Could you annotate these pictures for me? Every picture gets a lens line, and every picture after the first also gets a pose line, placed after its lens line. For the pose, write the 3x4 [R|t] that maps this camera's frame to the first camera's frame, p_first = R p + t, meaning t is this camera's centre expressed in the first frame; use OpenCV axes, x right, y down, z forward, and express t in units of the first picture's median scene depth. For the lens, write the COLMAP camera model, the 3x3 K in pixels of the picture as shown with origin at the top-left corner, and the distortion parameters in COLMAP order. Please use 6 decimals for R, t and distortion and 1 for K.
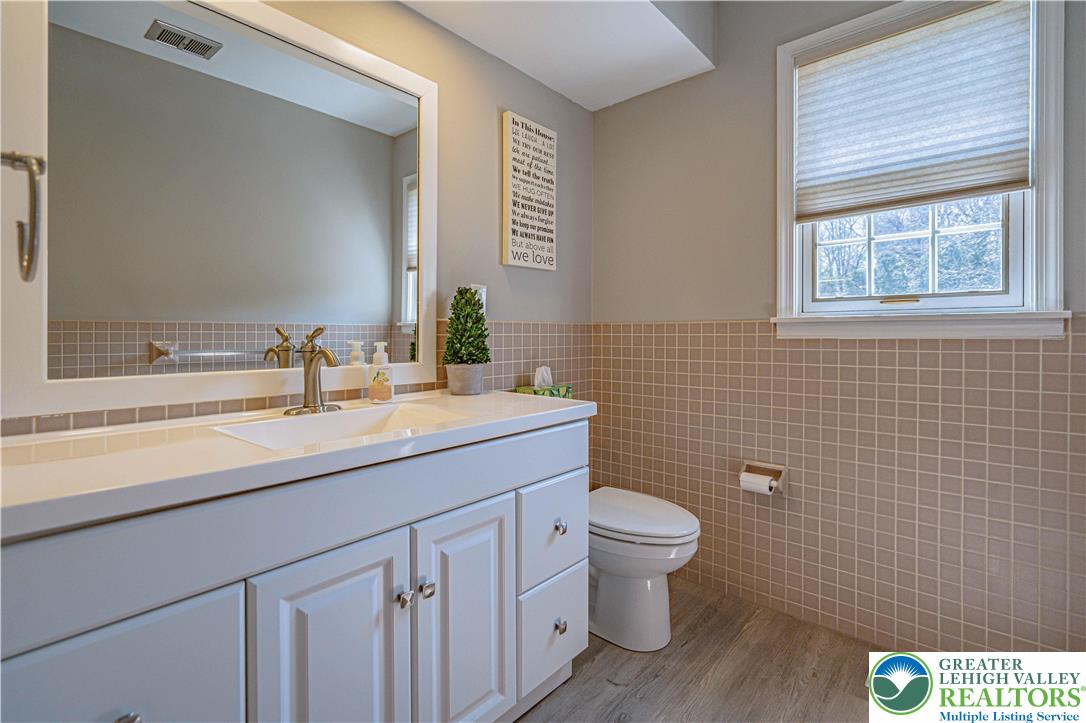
lens RADIAL K [[497.1, 0, 531.0], [0, 497.1, 338.9], [0, 0, 1]] dist [-0.001372, 0.000777]
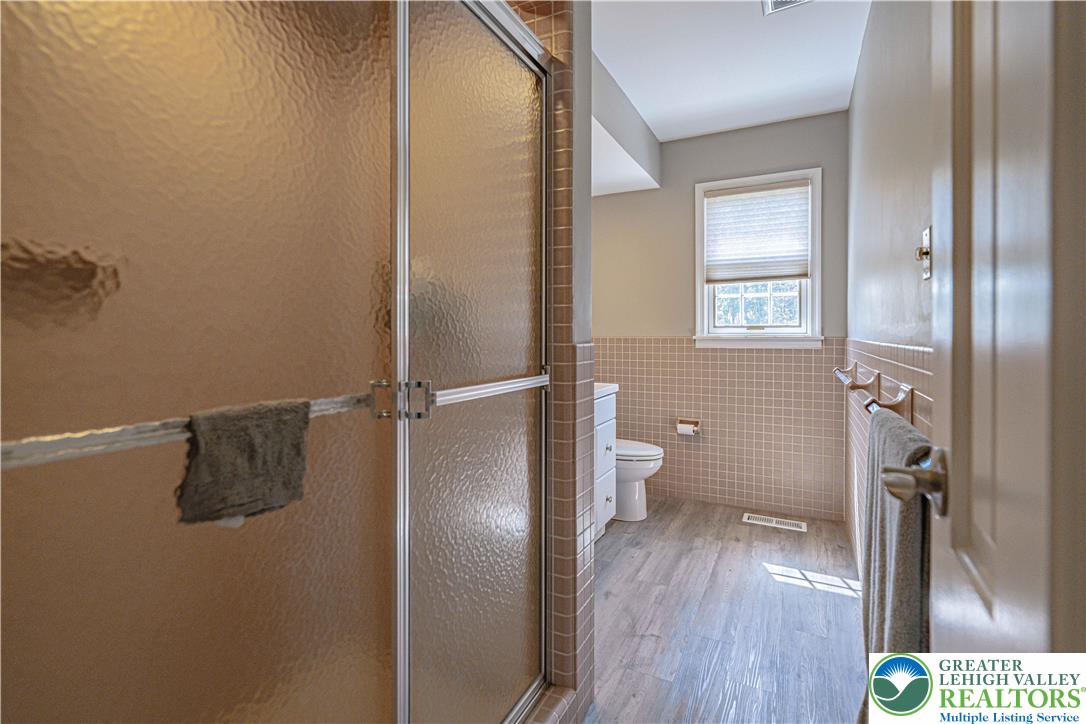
lens RADIAL K [[497.1, 0, 548.4], [0, 497.1, 336.5], [0, 0, 1]] dist [-0.001372, 0.000777]
pose [[0.963740, 0.000495, 0.266841, -0.526007], [0.000059, 0.999998, -0.002066, -0.040254], [-0.266841, 0.002007, 0.963738, -0.619941]]
